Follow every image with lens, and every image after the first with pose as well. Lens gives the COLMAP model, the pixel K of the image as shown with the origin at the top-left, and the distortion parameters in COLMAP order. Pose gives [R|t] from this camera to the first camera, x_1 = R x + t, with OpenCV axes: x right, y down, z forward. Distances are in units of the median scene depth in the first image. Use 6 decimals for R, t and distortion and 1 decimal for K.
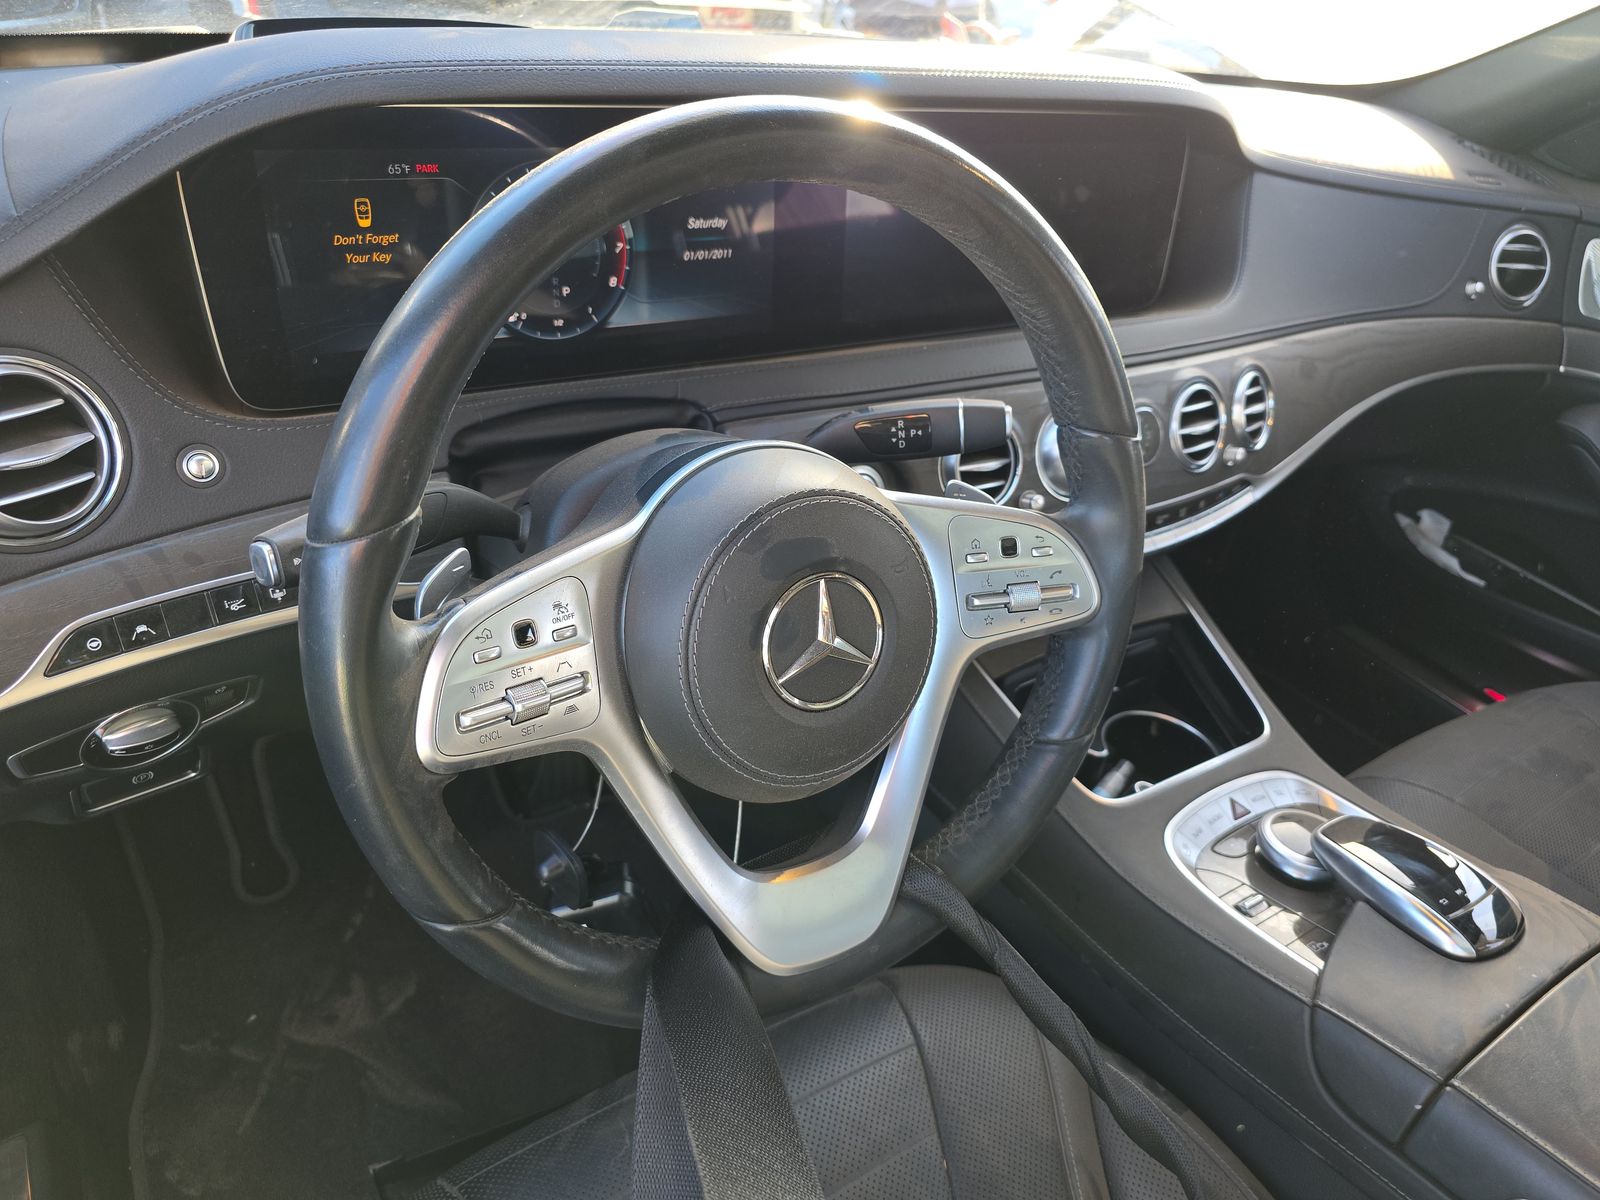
lens RADIAL K [[1207.7, 0, 690.8], [0, 1207.7, 579.2], [0, 0, 1]] dist [0.001688, -0.006211]
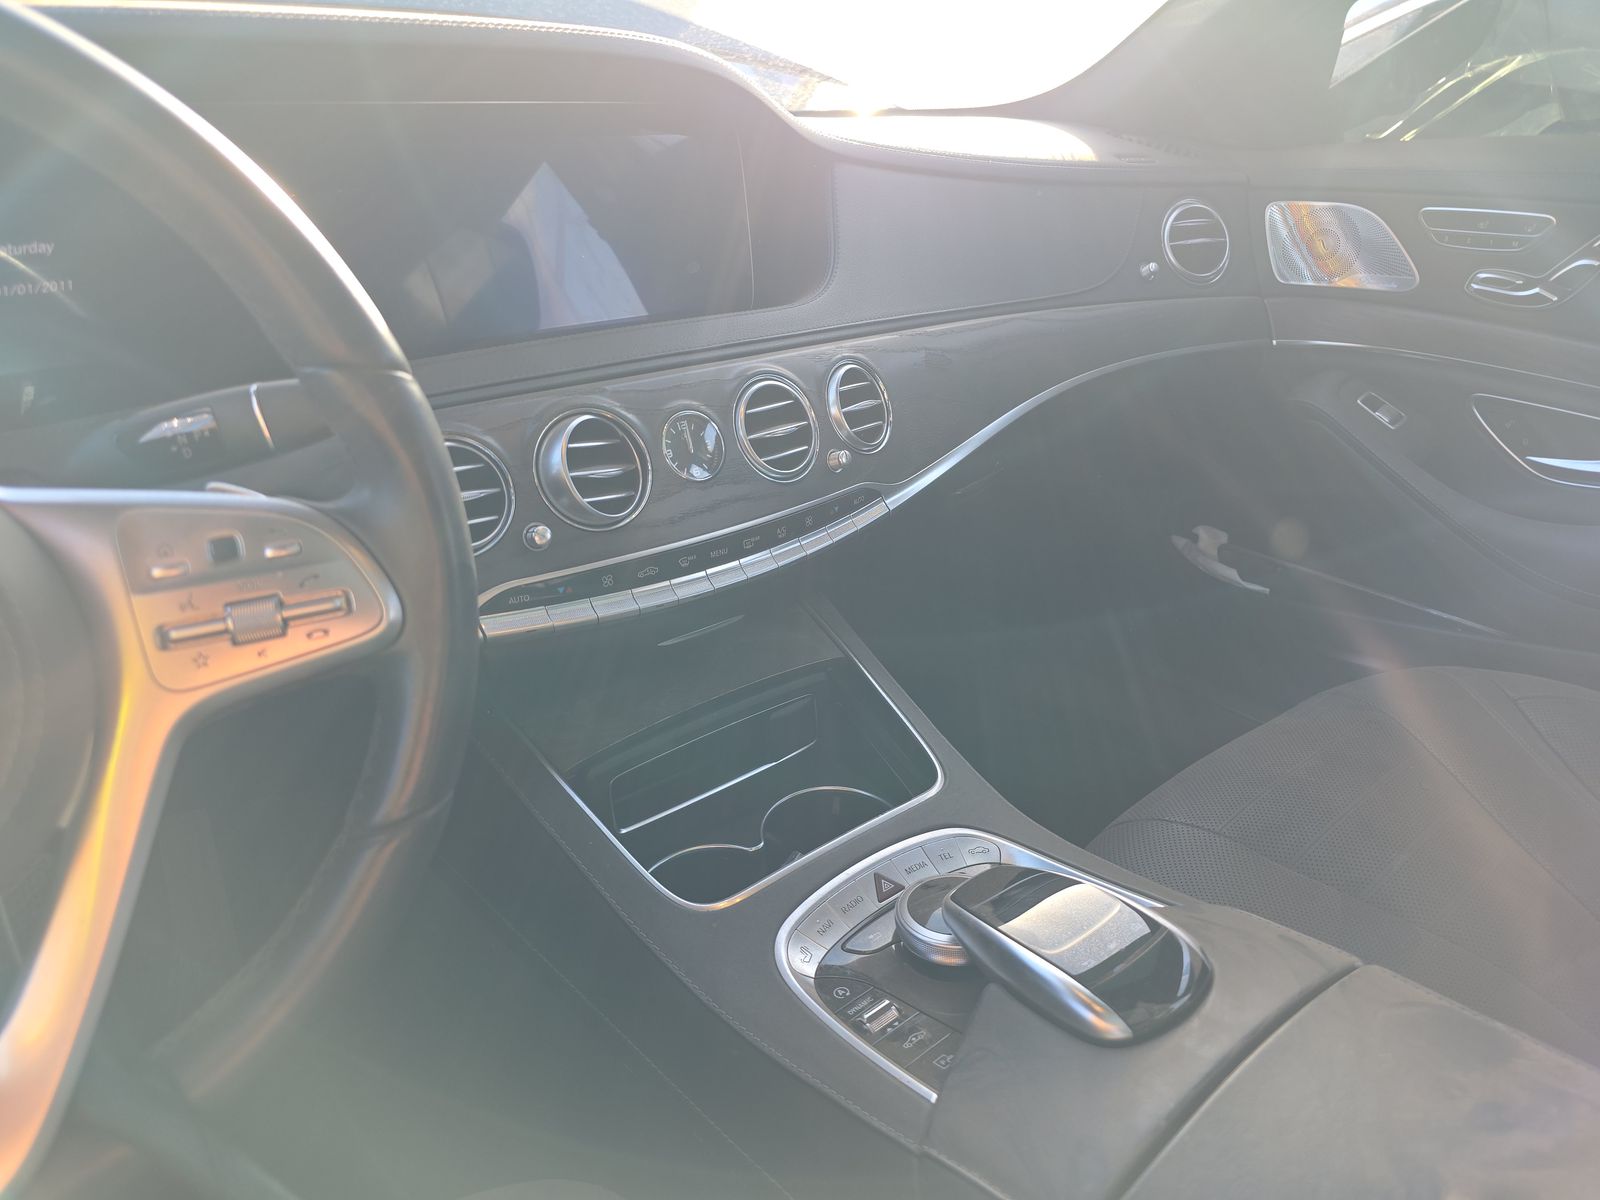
lens RADIAL K [[1089.5, 0, 807.7], [0, 1089.5, 597.5], [0, 0, 1]] dist [0.033053, -0.032510]
pose [[0.984700, -0.167142, 0.049289, 0.372544], [0.172802, 0.973090, -0.152430, 0.101564], [-0.022485, 0.158615, 0.987084, 0.266606]]
